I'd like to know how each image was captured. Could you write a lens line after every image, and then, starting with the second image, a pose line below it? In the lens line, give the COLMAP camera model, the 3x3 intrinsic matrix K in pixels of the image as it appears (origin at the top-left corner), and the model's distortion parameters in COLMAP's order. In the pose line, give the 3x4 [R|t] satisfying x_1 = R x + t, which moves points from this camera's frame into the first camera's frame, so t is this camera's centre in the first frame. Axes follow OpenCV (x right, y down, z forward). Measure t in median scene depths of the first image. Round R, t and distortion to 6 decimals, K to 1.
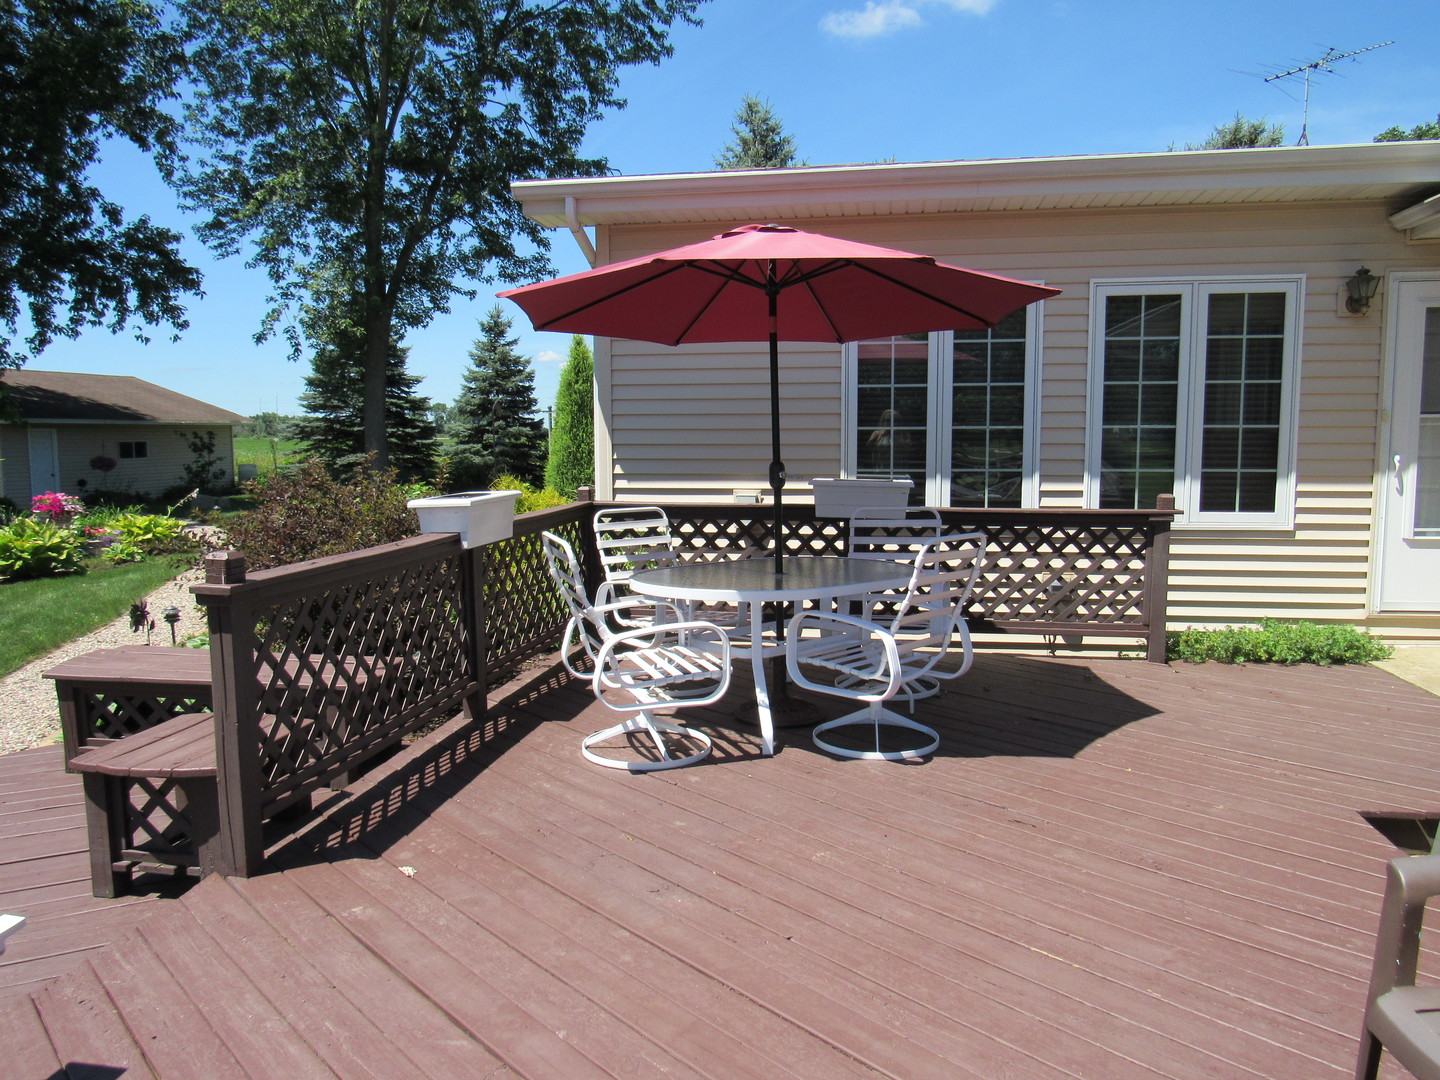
lens RADIAL K [[1024.3, 0, 720.9], [0, 1024.3, 542.0], [0, 0, 1]] dist [-0.028181, 0.002887]
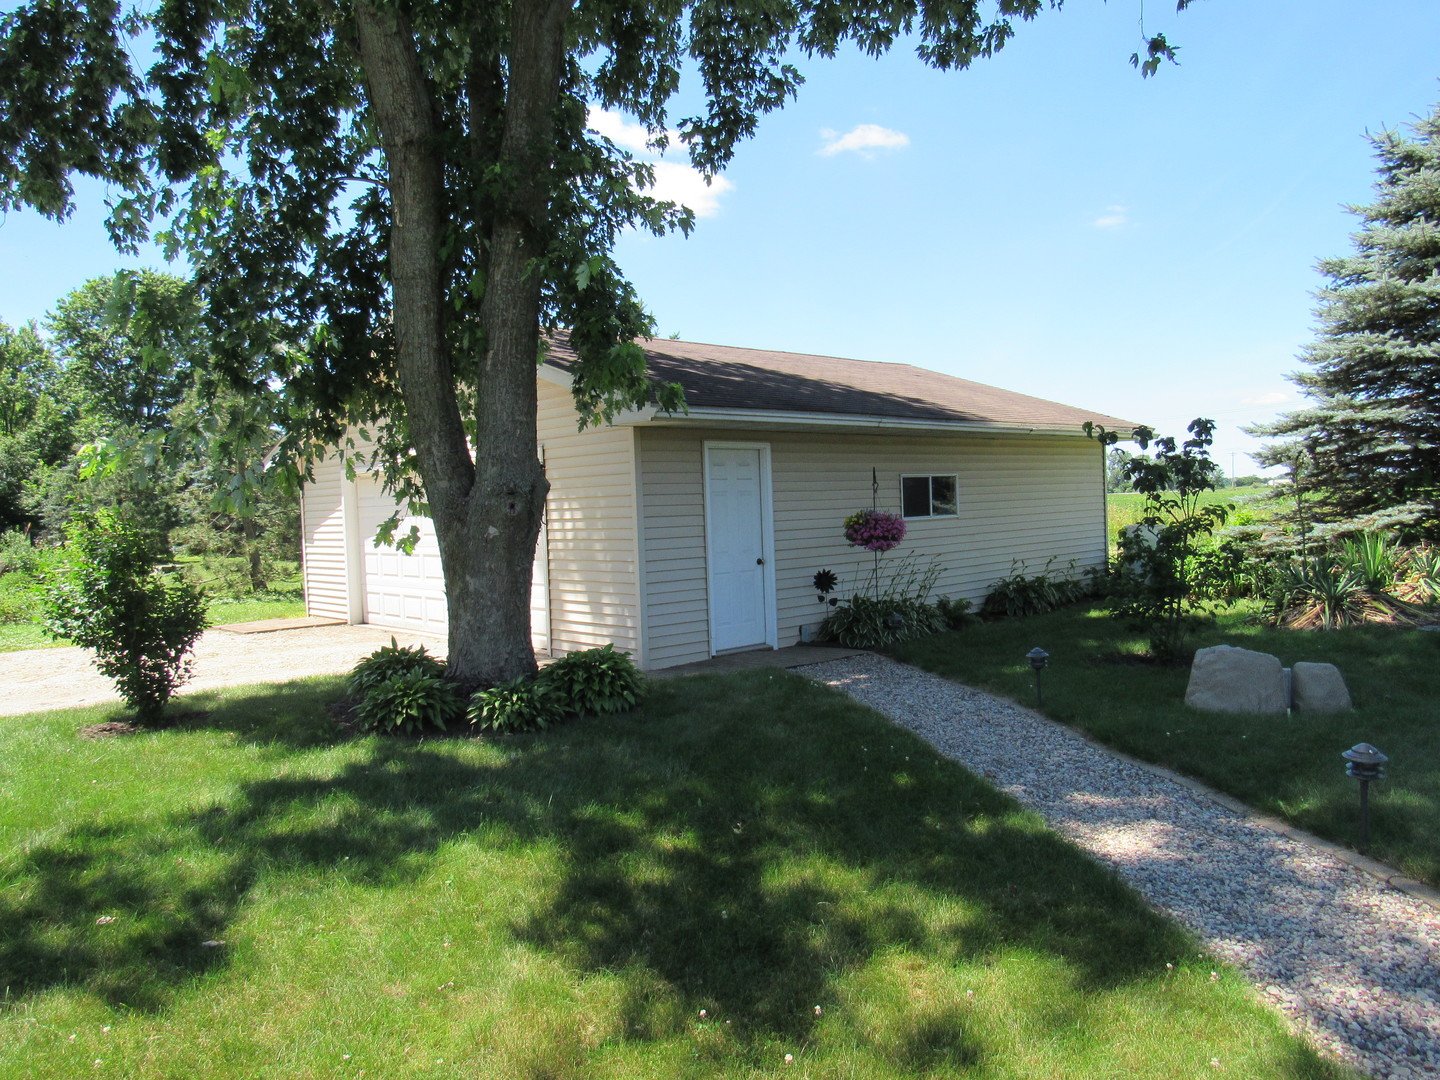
lens RADIAL K [[1024.3, 0, 720.9], [0, 1024.3, 542.0], [0, 0, 1]] dist [-0.028181, 0.002887]
pose [[0.794190, -0.005903, -0.607641, -0.420660], [-0.028985, 0.998447, -0.047583, -0.052879], [0.606978, 0.055403, 0.792785, 0.658847]]
